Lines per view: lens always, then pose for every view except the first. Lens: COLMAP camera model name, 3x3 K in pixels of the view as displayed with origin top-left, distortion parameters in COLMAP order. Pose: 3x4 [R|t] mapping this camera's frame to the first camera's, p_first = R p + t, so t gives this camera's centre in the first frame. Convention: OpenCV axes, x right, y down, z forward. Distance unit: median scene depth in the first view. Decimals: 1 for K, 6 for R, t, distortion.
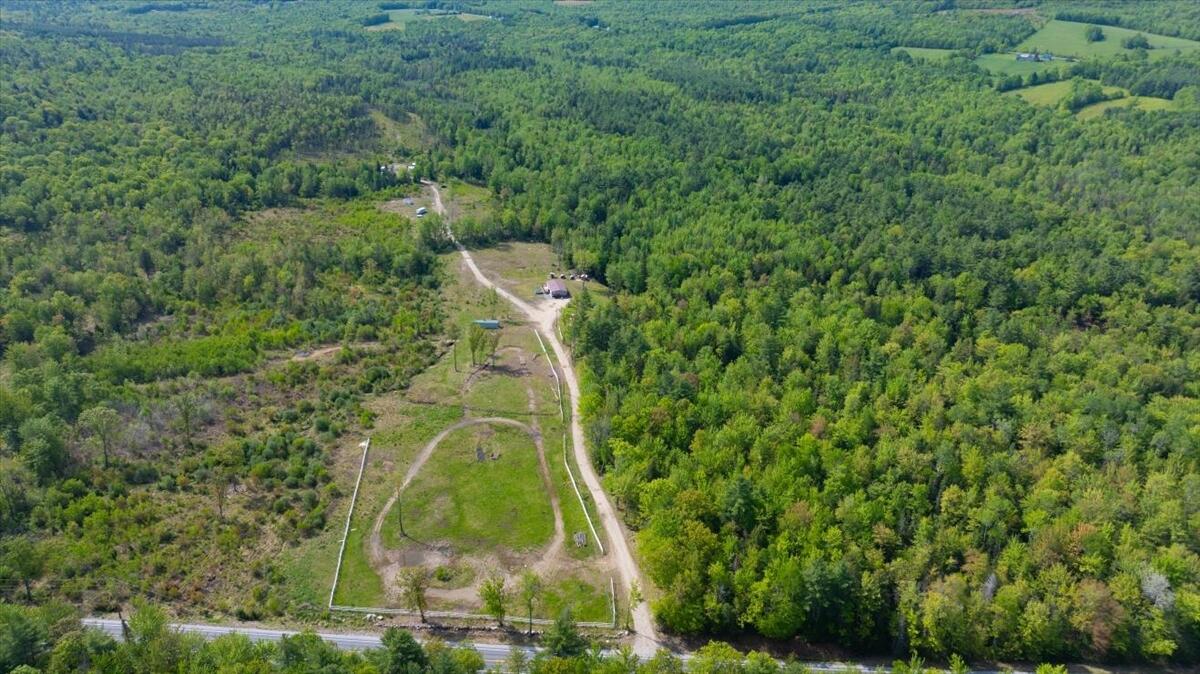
lens RADIAL K [[845.1, 0, 600.0], [0, 845.1, 337.0], [0, 0, 1]] dist [-0.017731, 0.003616]
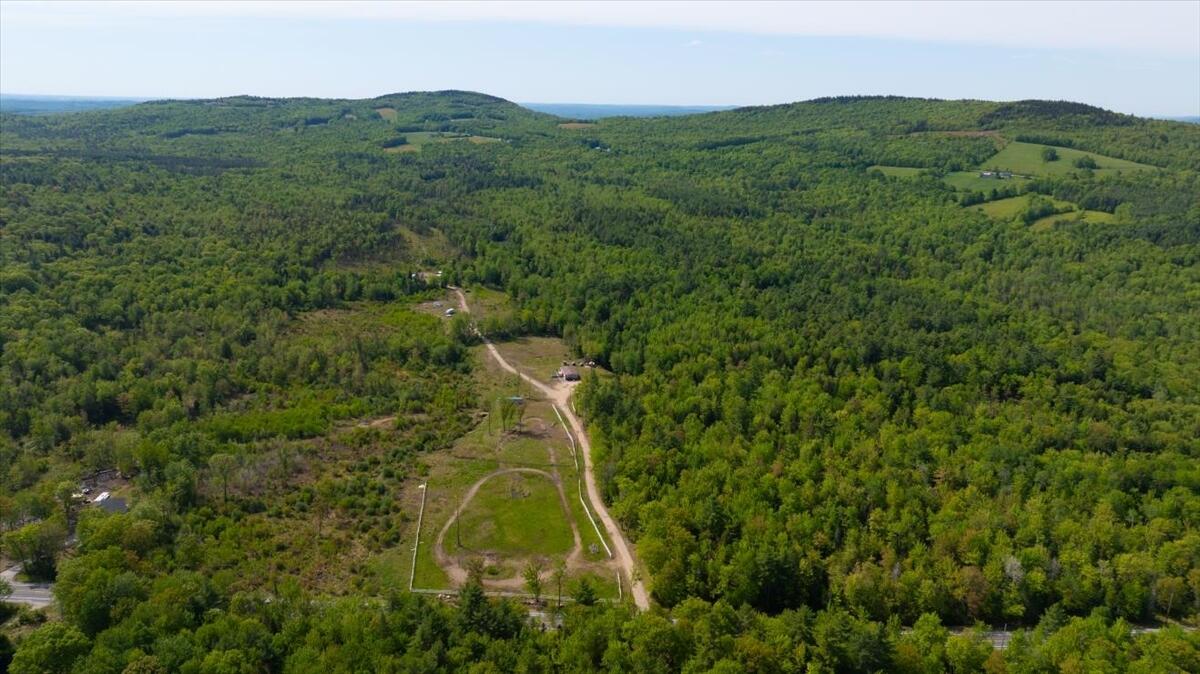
lens RADIAL K [[845.1, 0, 600.0], [0, 845.1, 337.0], [0, 0, 1]] dist [-0.017731, 0.003616]
pose [[0.999992, -0.003998, -0.000777, -0.007142], [0.003868, 0.991956, -0.126522, 0.048595], [0.001277, 0.126518, 0.991964, -0.216521]]
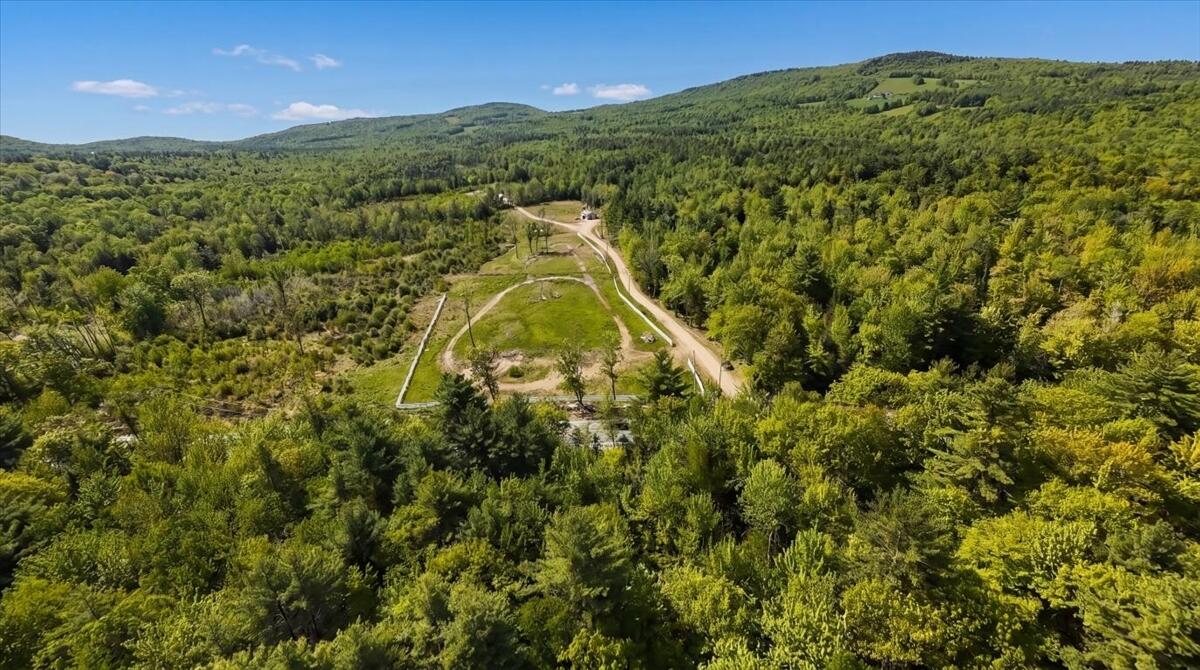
lens RADIAL K [[501.5, 0, 600.0], [0, 501.5, 335.0], [0, 0, 1]] dist [0.000361, 0.000068]
pose [[0.995742, -0.090248, -0.018816, -0.042413], [0.090372, 0.995891, 0.005836, 0.141062], [0.018212, -0.007511, 0.999806, 0.243346]]
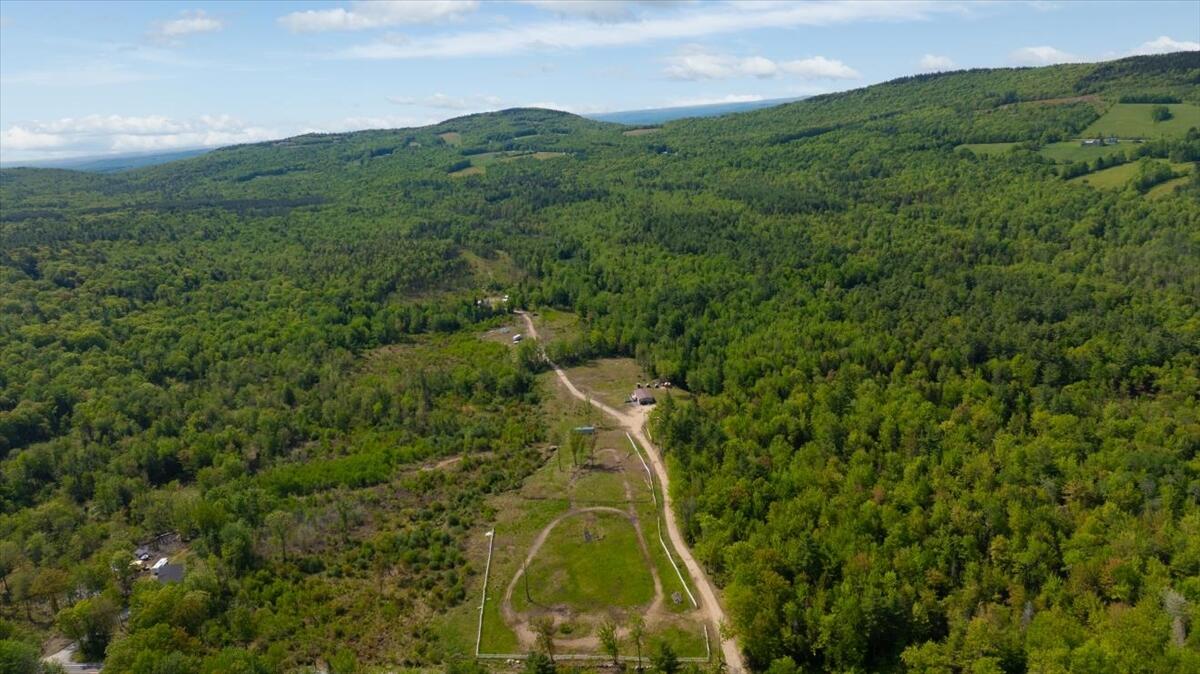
lens RADIAL K [[865.7, 0, 600.0], [0, 865.7, 337.0], [0, 0, 1]] dist [-0.018272, 0.000708]
pose [[0.992377, -0.076415, -0.096689, 0.009209], [0.062116, 0.987756, -0.143105, 0.027937], [0.106441, 0.136008, 0.984973, -0.159111]]
